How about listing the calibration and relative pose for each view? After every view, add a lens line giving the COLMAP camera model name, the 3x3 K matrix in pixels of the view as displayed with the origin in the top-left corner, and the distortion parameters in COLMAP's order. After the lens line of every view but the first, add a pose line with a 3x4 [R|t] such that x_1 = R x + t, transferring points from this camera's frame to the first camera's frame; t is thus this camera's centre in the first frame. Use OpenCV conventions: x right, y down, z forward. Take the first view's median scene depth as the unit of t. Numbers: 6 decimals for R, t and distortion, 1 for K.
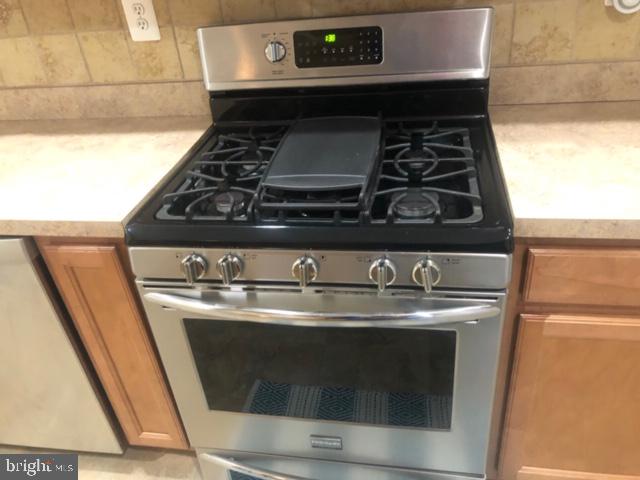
lens RADIAL K [[531.5, 0, 319.2], [0, 531.5, 235.8], [0, 0, 1]] dist [0.012020, 0.010938]
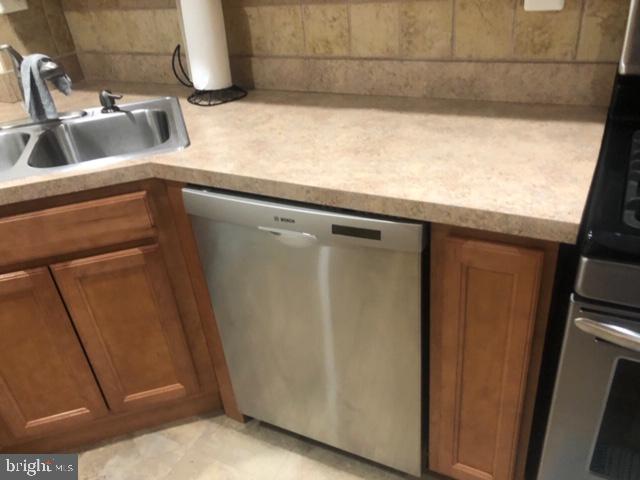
lens RADIAL K [[531.5, 0, 320.5], [0, 531.5, 243.9], [0, 0, 1]] dist [0.012020, 0.010938]
pose [[0.951733, 0.164124, -0.259359, -0.357640], [-0.162758, 0.986300, 0.026884, 0.029369], [0.260218, 0.016626, 0.965407, 0.096754]]
